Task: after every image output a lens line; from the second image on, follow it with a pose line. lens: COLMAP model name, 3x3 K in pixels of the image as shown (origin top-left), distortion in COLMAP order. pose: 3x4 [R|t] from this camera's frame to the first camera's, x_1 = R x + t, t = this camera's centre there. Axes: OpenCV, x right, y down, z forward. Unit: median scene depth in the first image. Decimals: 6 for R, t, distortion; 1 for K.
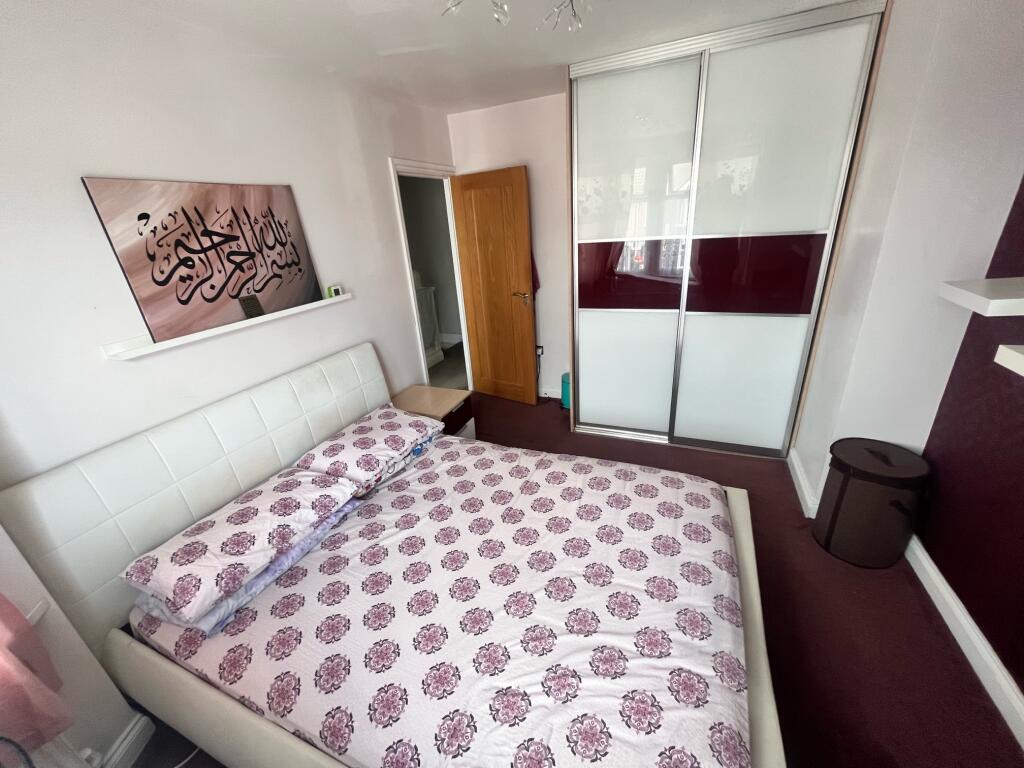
lens RADIAL K [[411.6, 0, 510.6], [0, 411.6, 385.5], [0, 0, 1]] dist [-0.003162, -0.000011]
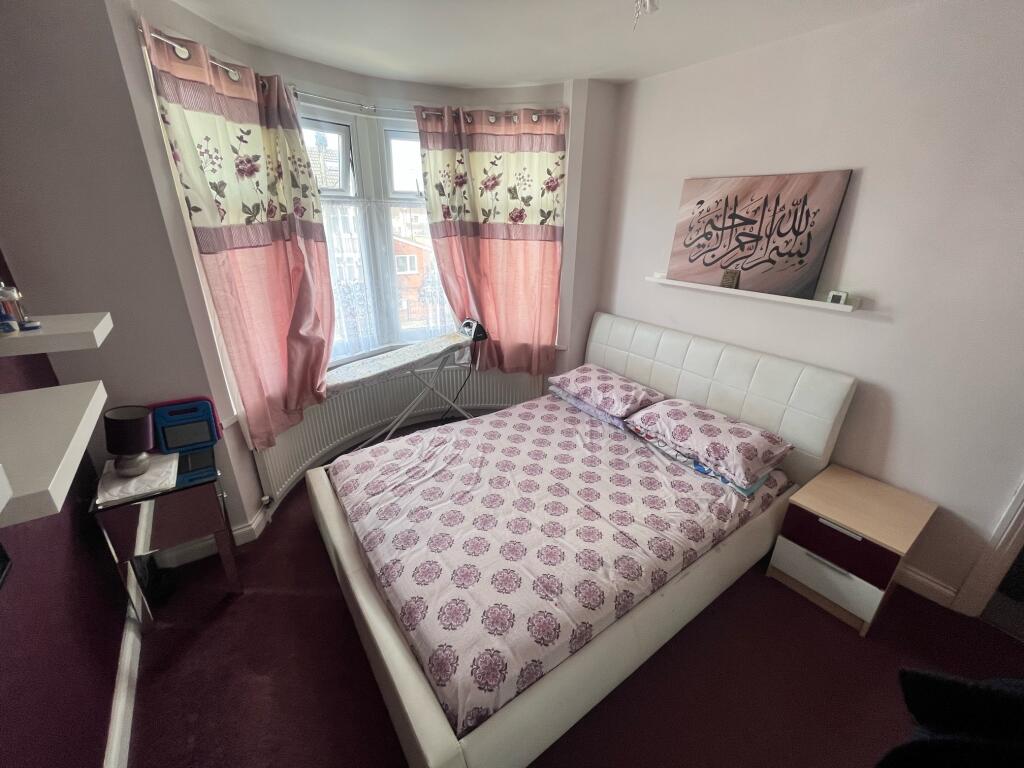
lens RADIAL K [[411.6, 0, 511.5], [0, 411.6, 386.3], [0, 0, 1]] dist [-0.003162, -0.000011]
pose [[-0.521733, 0.383099, -0.762253, 0.808480], [-0.304272, 0.751176, 0.585793, -0.502014], [0.797003, 0.537560, -0.275347, 1.060021]]
